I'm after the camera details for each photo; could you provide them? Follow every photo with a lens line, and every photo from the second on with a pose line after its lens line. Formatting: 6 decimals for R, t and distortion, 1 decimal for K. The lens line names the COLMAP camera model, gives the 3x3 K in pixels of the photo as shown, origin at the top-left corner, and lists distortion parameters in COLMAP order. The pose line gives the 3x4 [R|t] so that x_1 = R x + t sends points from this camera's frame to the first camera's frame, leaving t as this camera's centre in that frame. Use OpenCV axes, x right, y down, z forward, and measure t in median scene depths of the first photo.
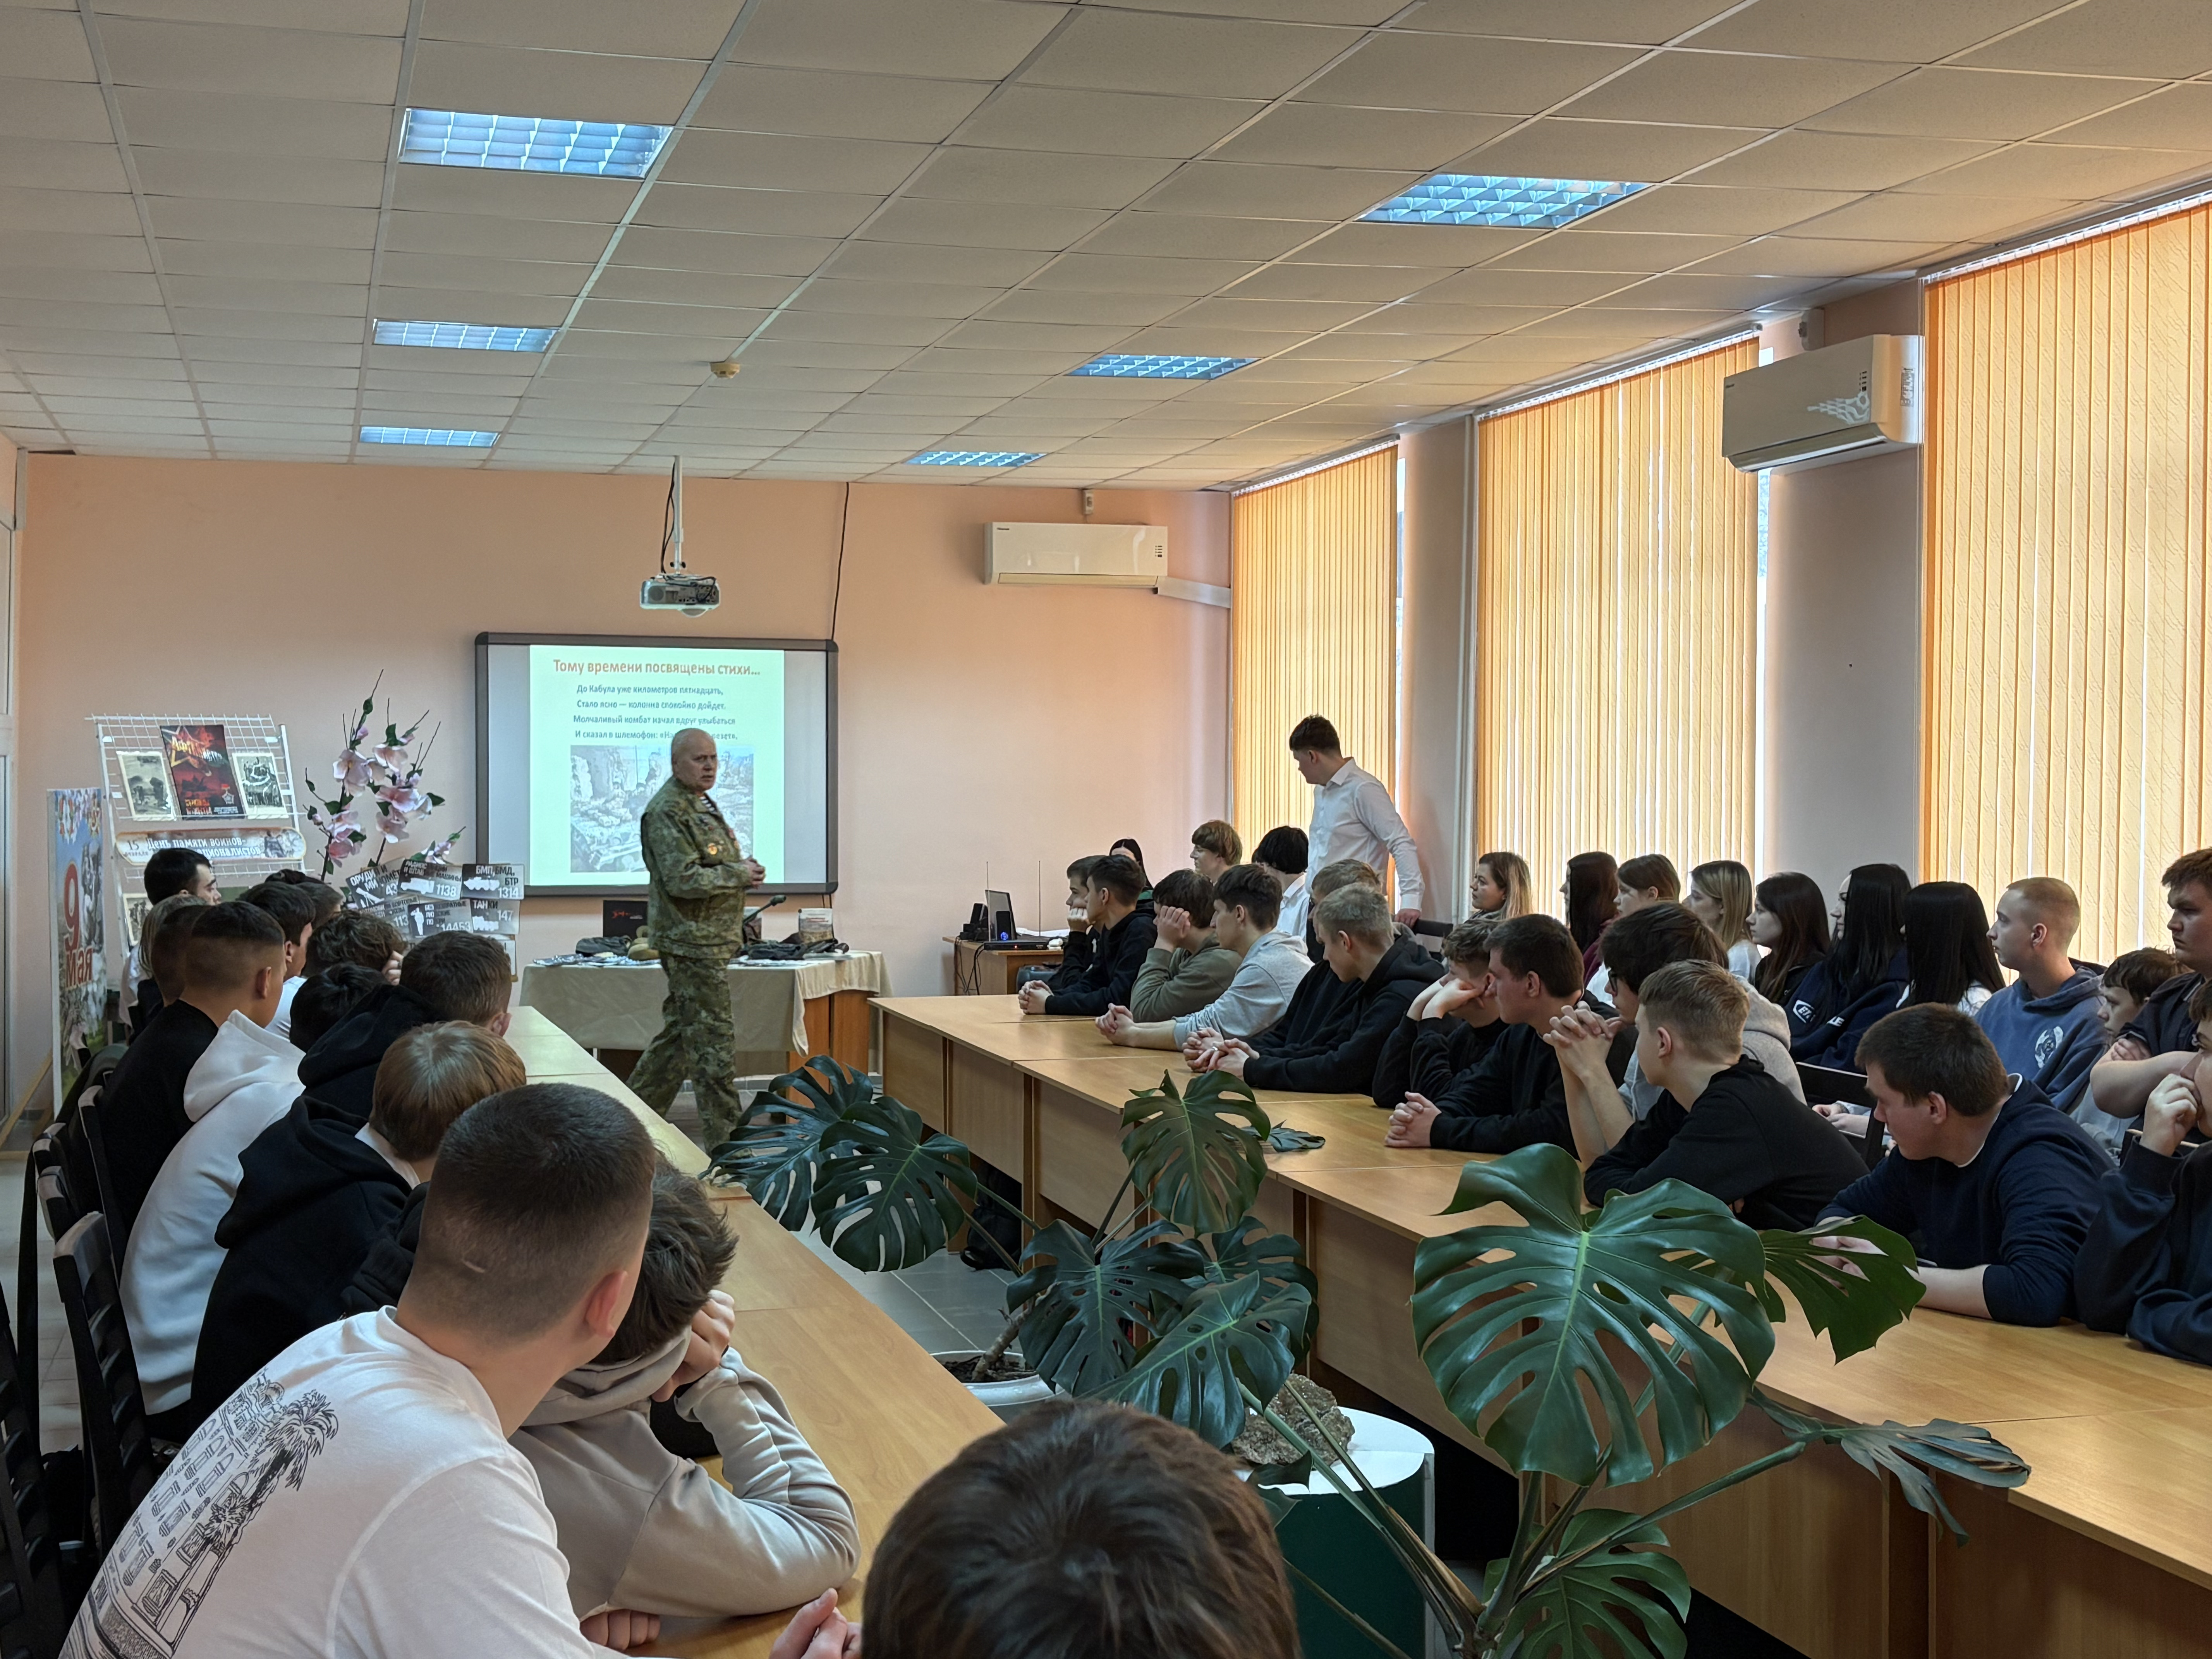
lens RADIAL K [[2878.0, 0, 1095.2], [0, 2878.0, 834.0], [0, 0, 1]] dist [0.261464, -0.962601]
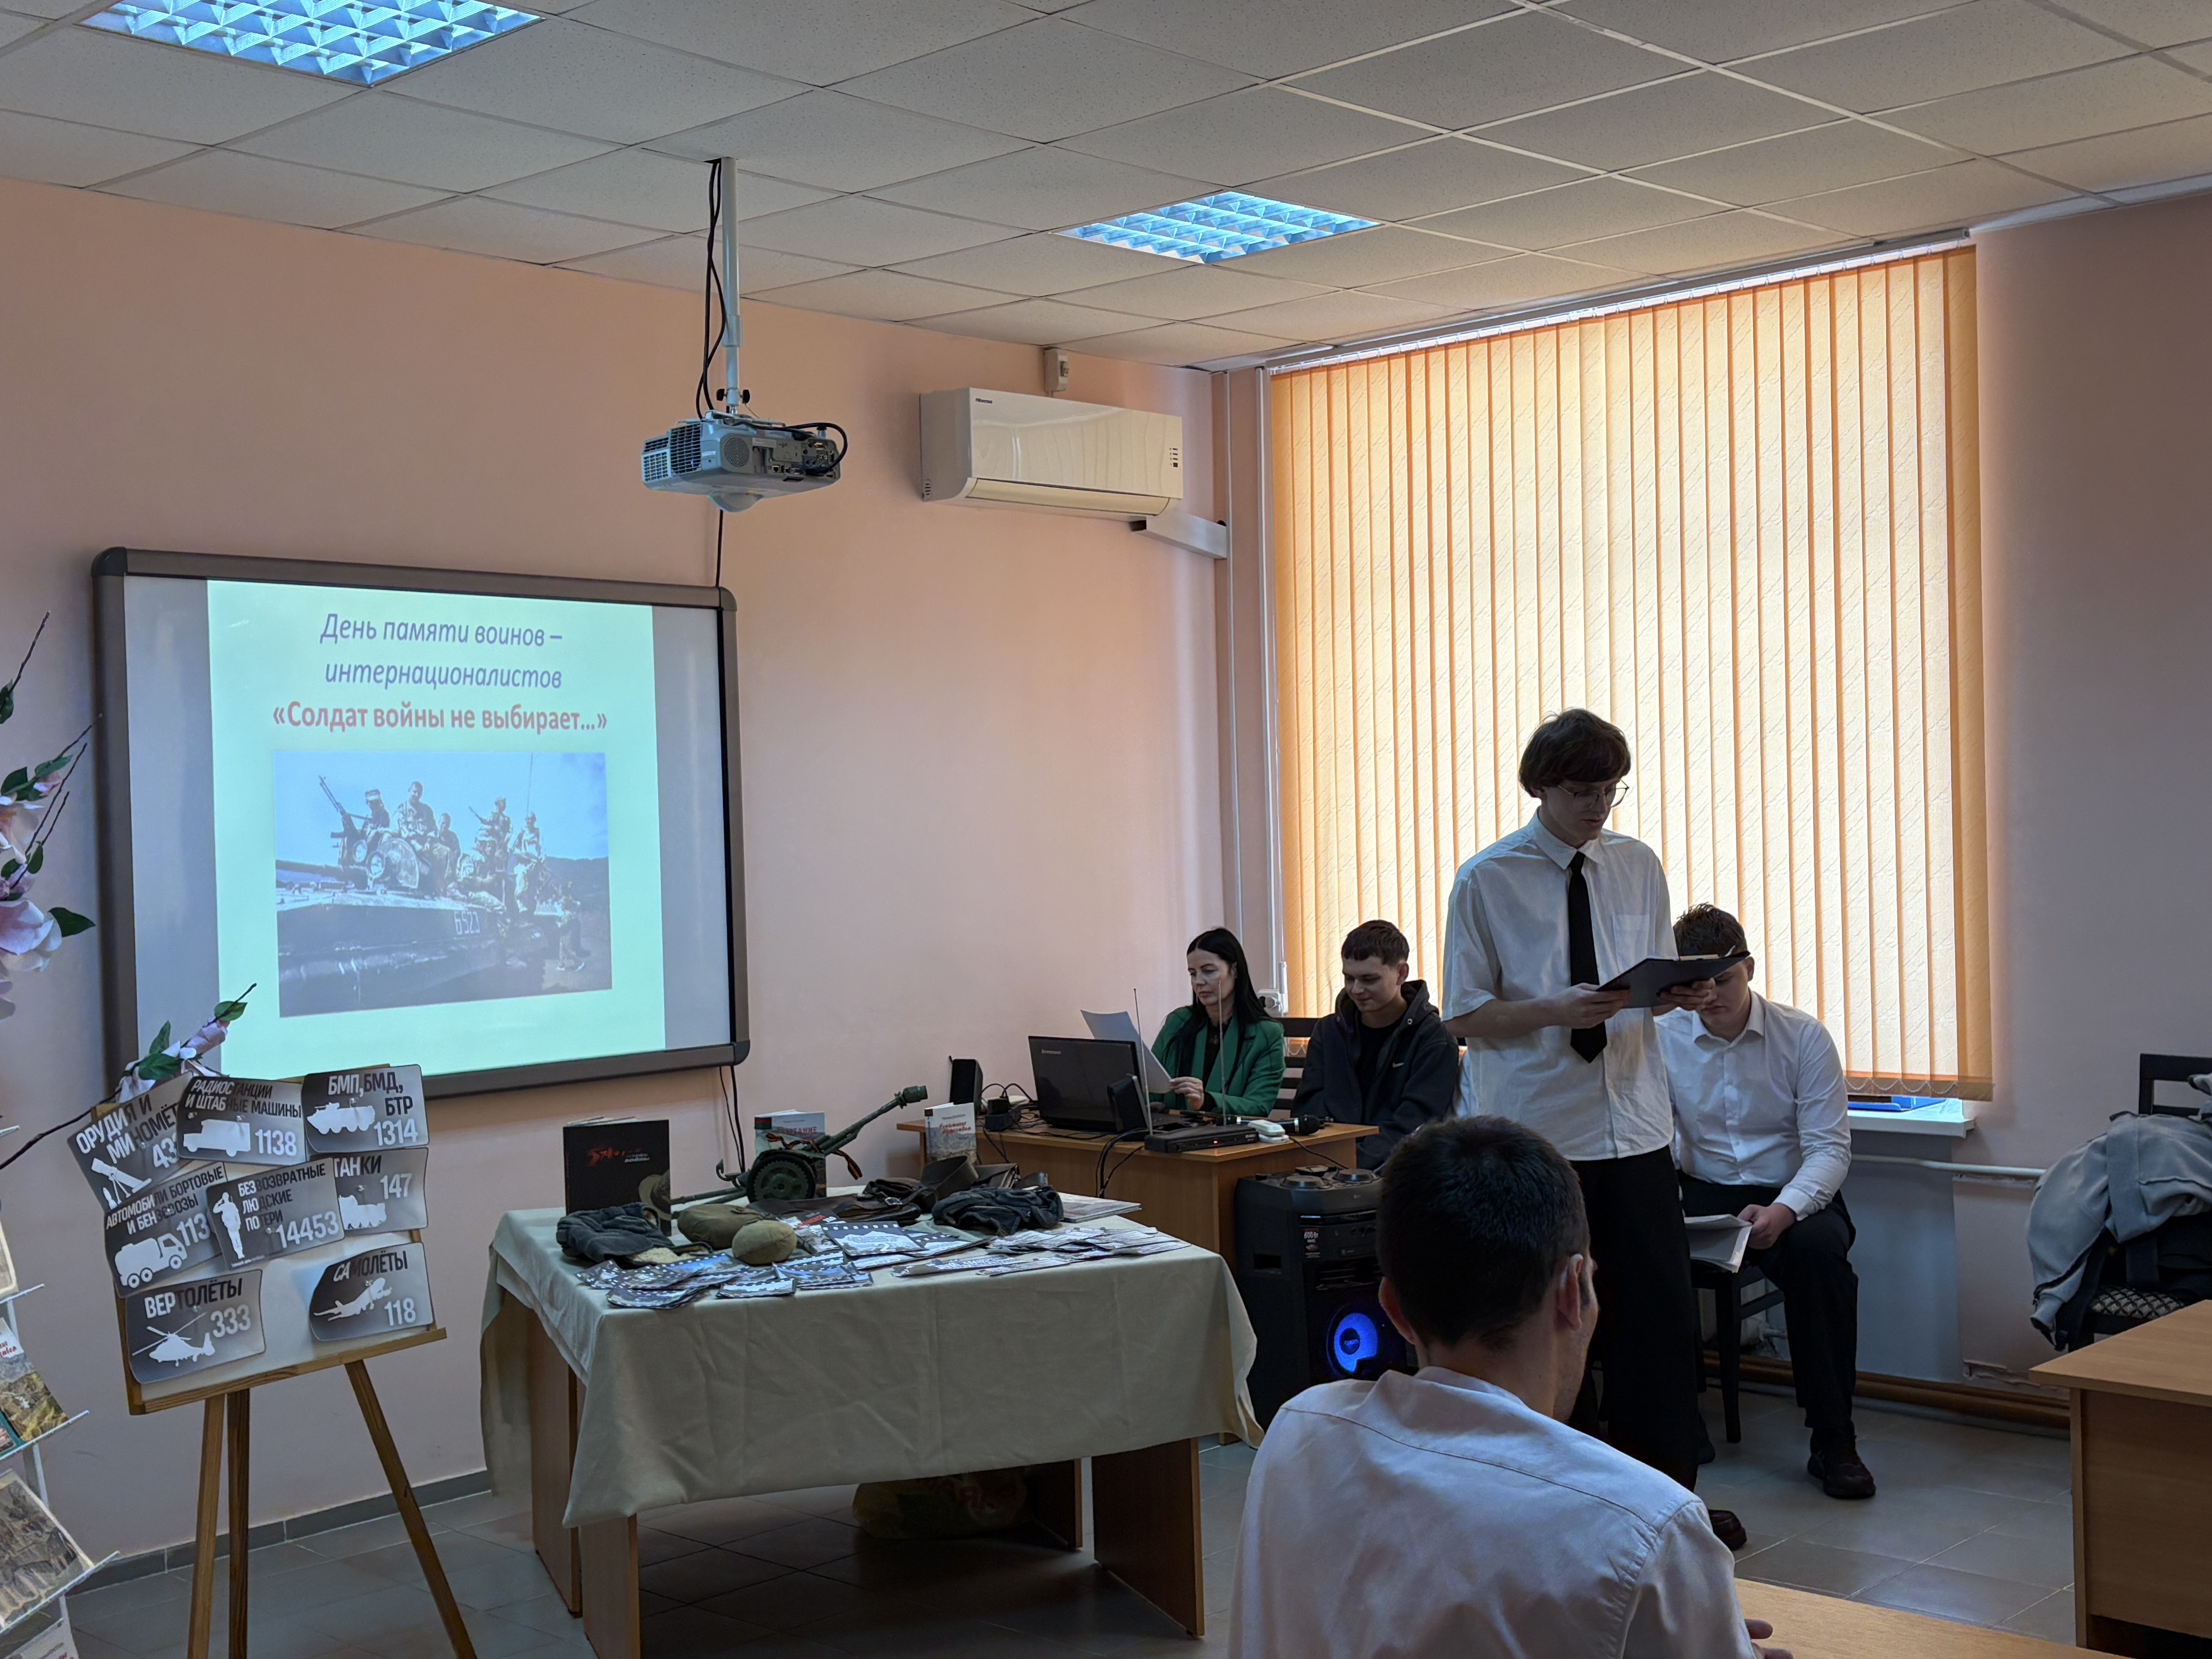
lens RADIAL K [[2582.1, 0, 1096.9], [0, 2582.1, 838.7], [0, 0, 1]] dist [0.213416, -0.709190]
pose [[0.855497, -0.029474, 0.516968, -0.311972], [0.037832, 0.999268, -0.005633, -0.017211], [-0.516424, 0.024377, 0.855986, 0.612386]]
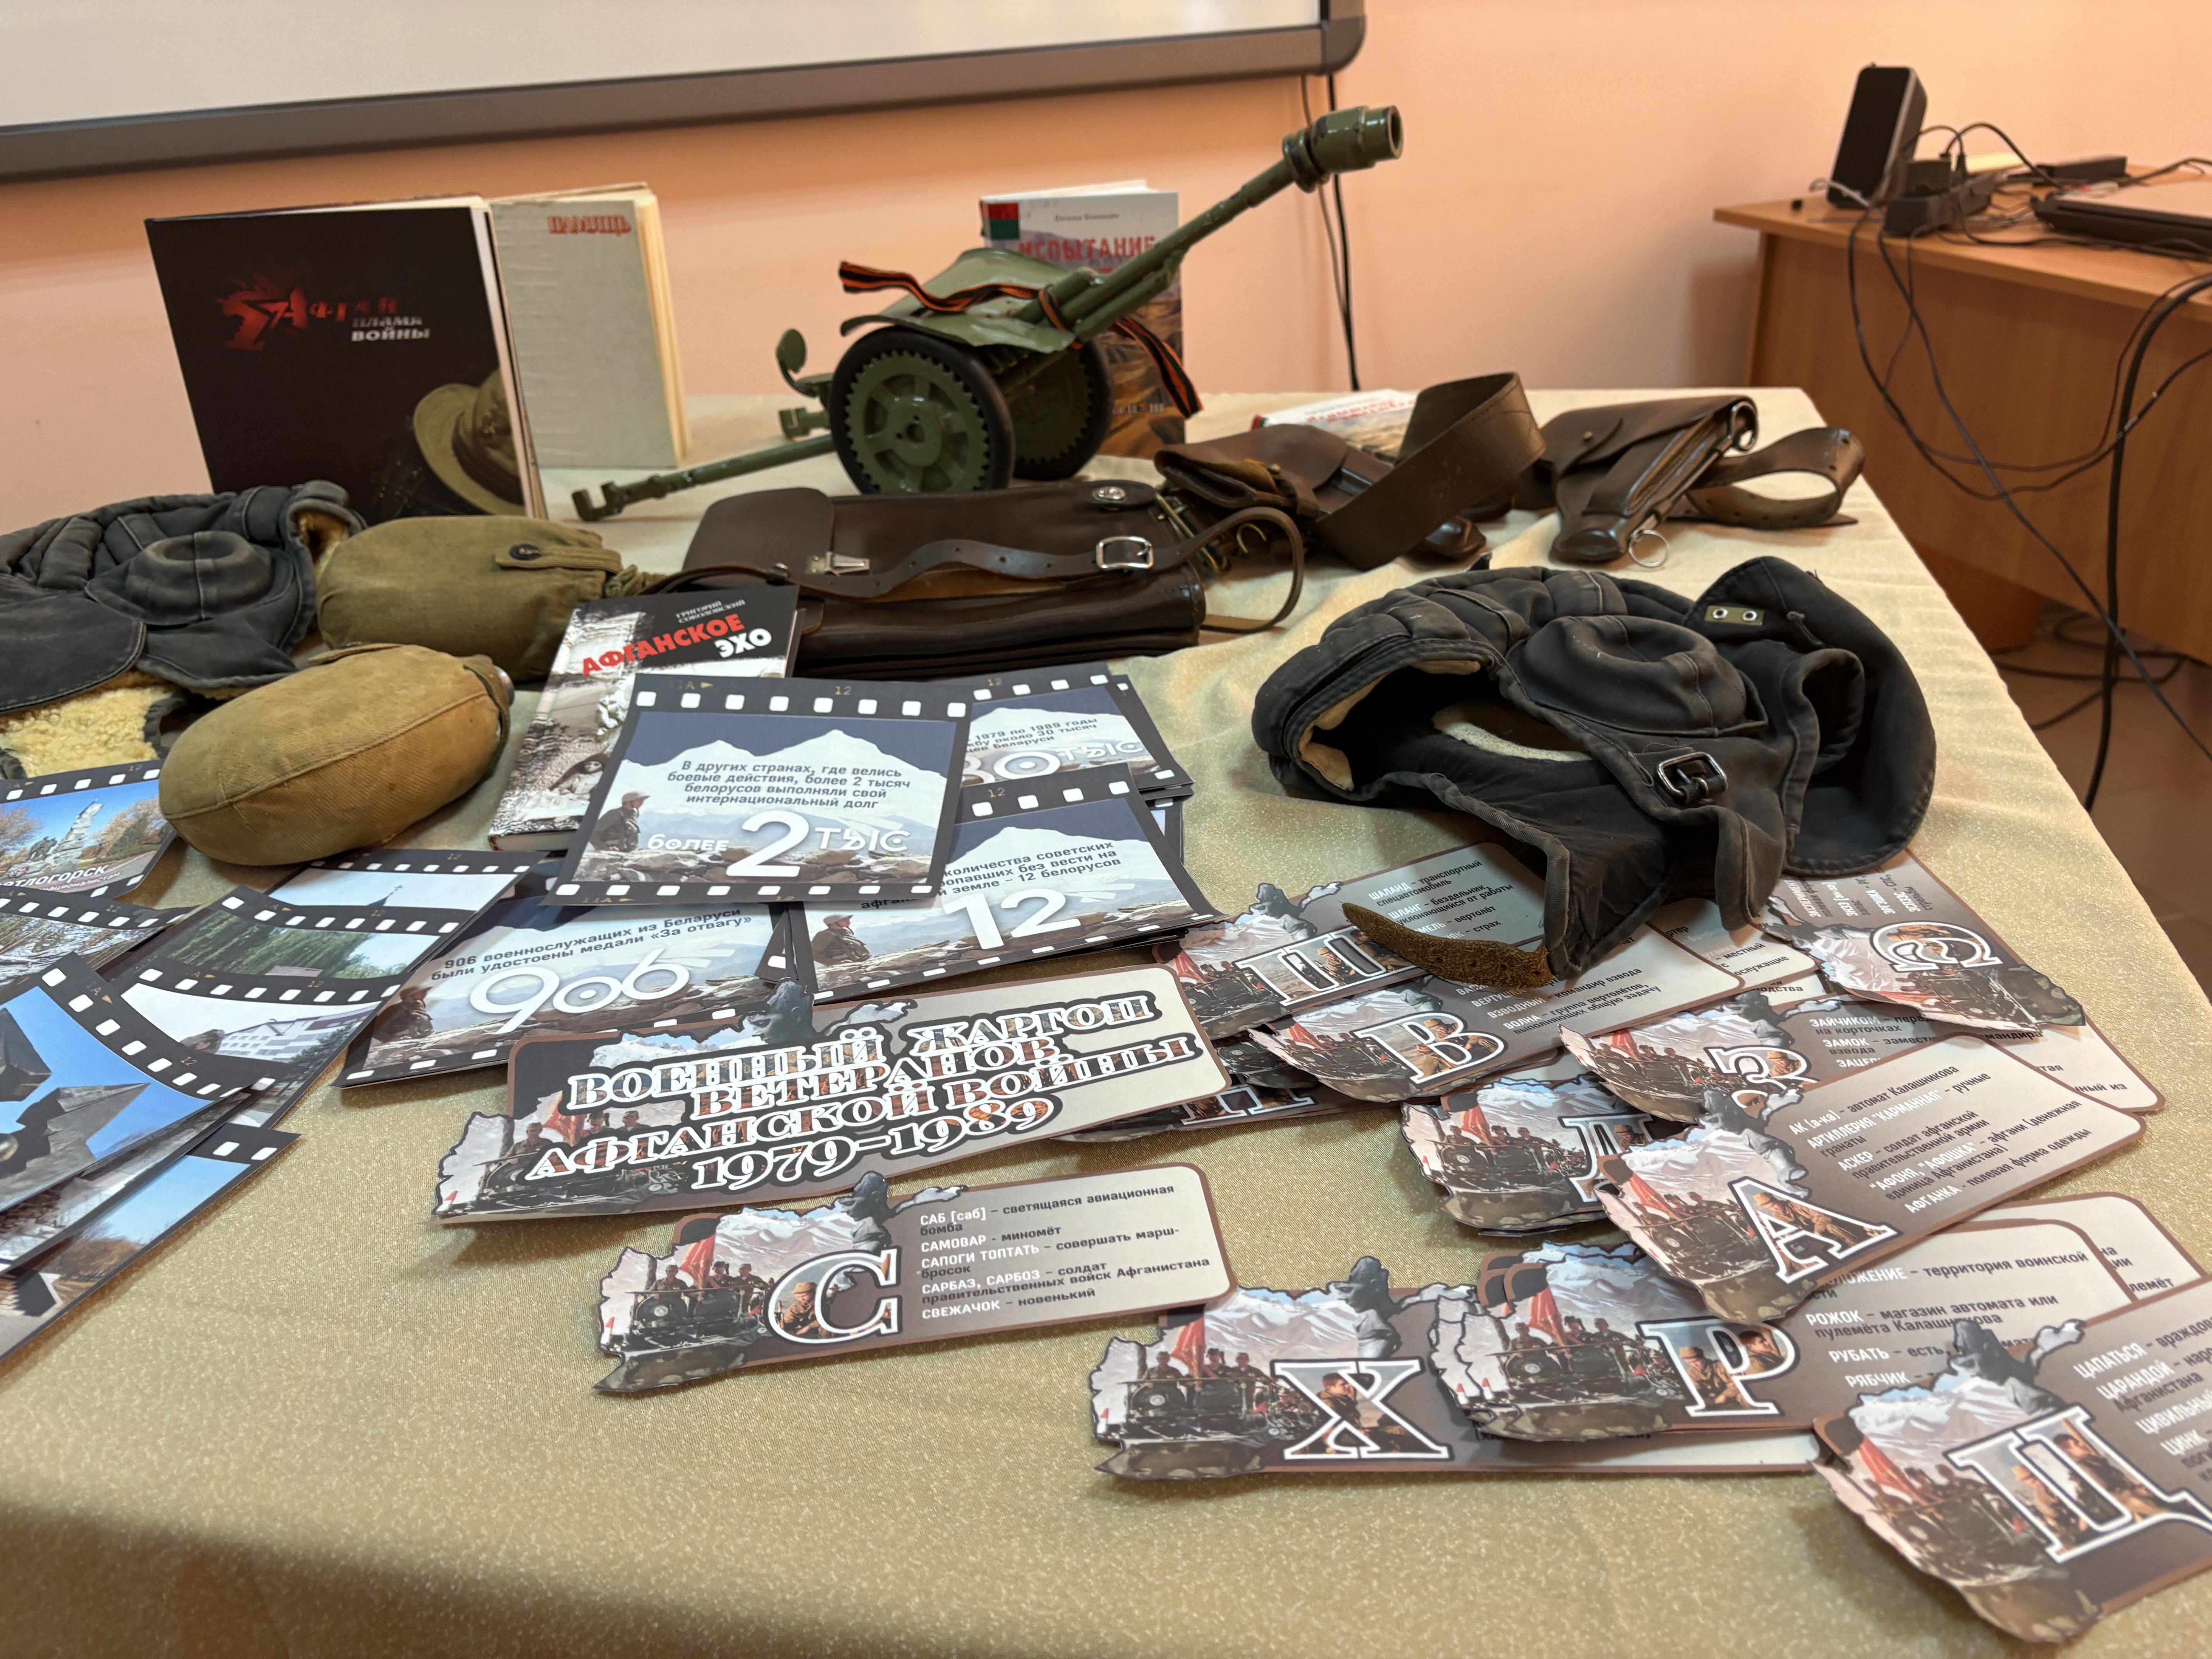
lens RADIAL K [[1680.4, 0, 1084.1], [0, 1680.4, 841.8], [0, 0, 1]] dist [0.015943, -0.003514]
pose [[0.997491, -0.044424, -0.055119, -0.120615], [0.064148, 0.896531, 0.438311, 0.016765], [0.029944, -0.440747, 0.897132, 0.921402]]
